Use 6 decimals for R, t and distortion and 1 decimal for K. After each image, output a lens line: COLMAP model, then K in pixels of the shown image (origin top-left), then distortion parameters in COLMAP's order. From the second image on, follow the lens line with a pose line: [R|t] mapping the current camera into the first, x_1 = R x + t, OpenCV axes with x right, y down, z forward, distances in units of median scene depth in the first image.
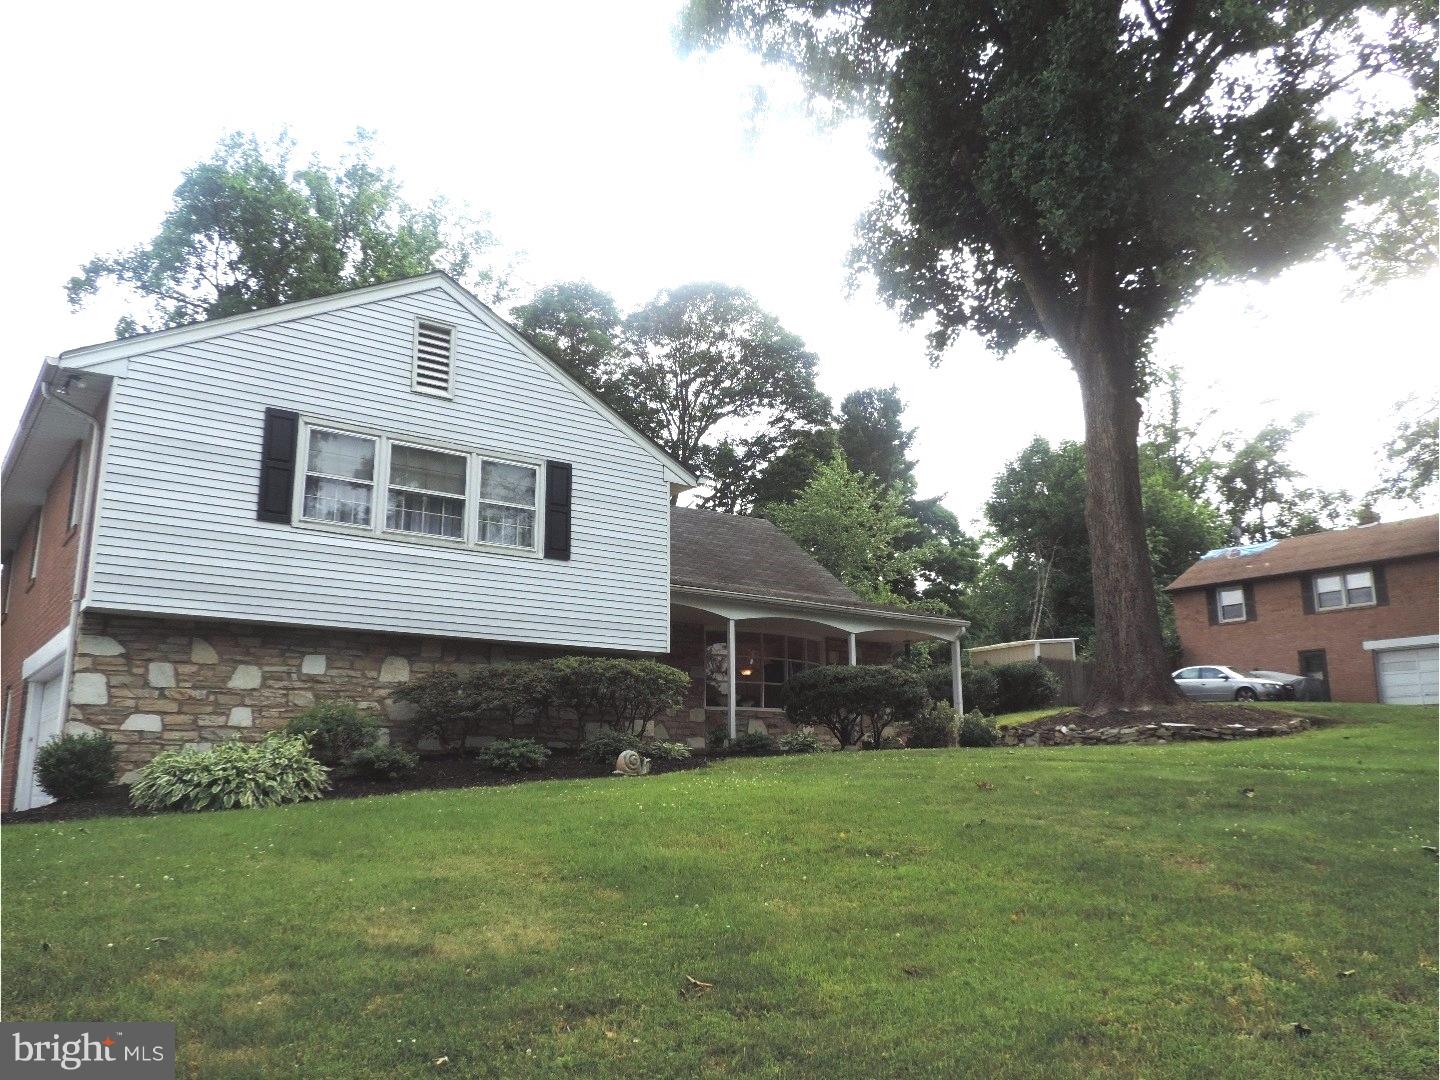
lens RADIAL K [[1035.9, 0, 730.0], [0, 1035.9, 540.4], [0, 0, 1]] dist [-0.014663, -0.002580]
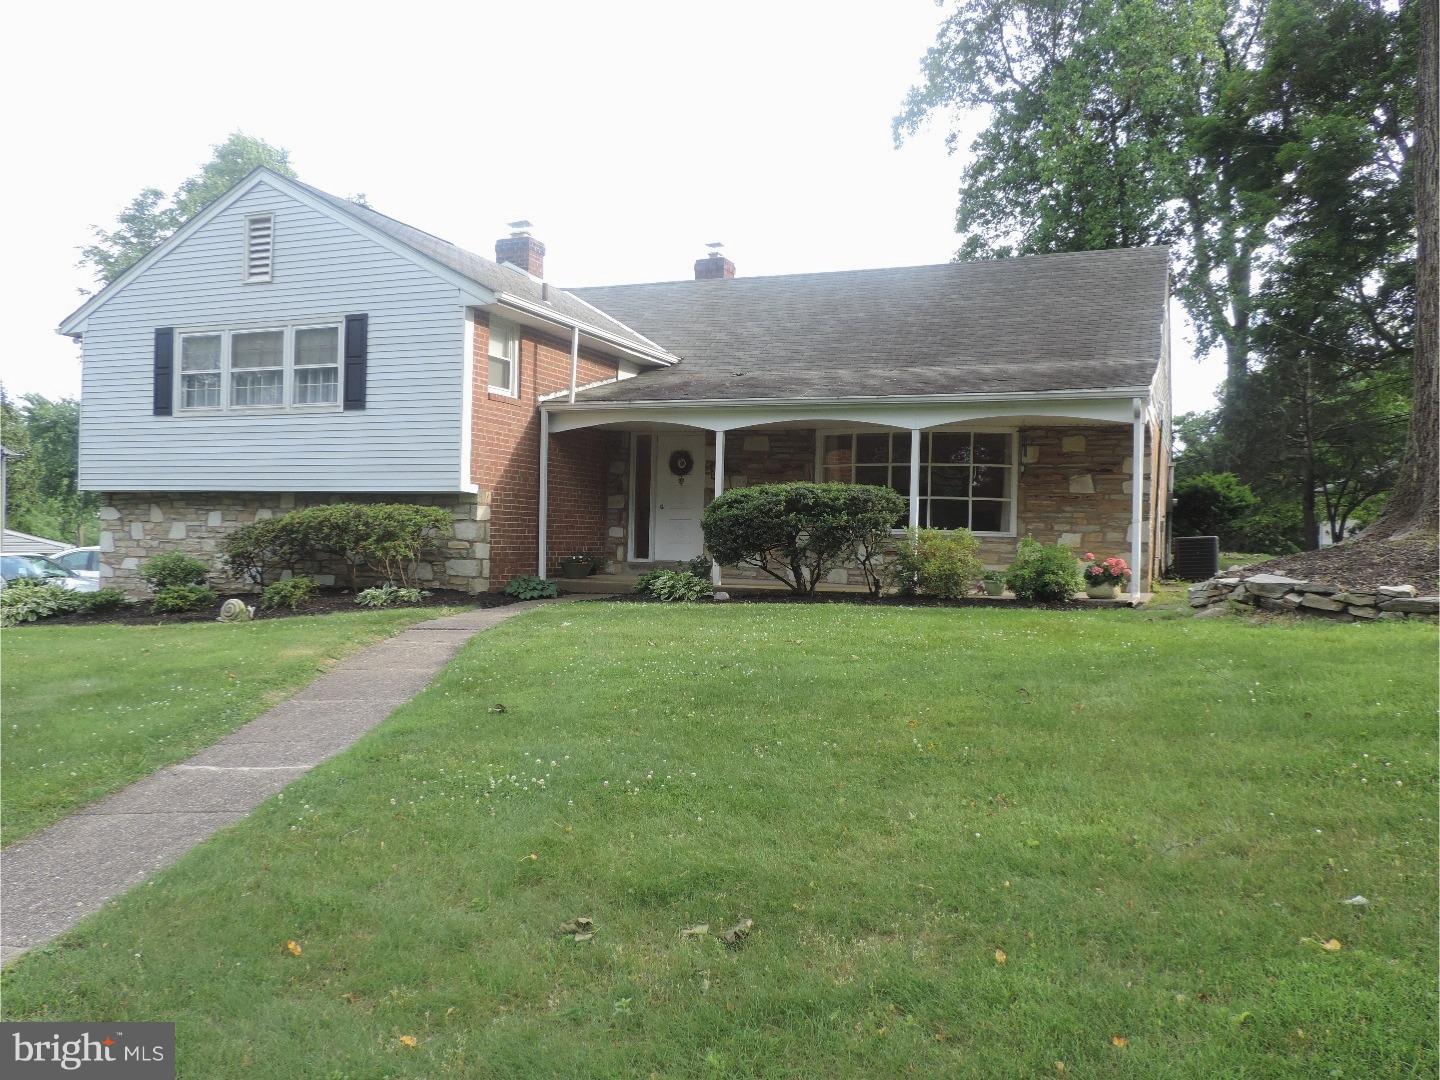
lens RADIAL K [[1035.9, 0, 730.0], [0, 1035.9, 540.4], [0, 0, 1]] dist [-0.014663, -0.002580]
pose [[0.564534, 0.004898, -0.825395, 0.952426], [0.154152, 0.981763, 0.111259, 0.093801], [0.810888, -0.190046, 0.553483, 0.737347]]
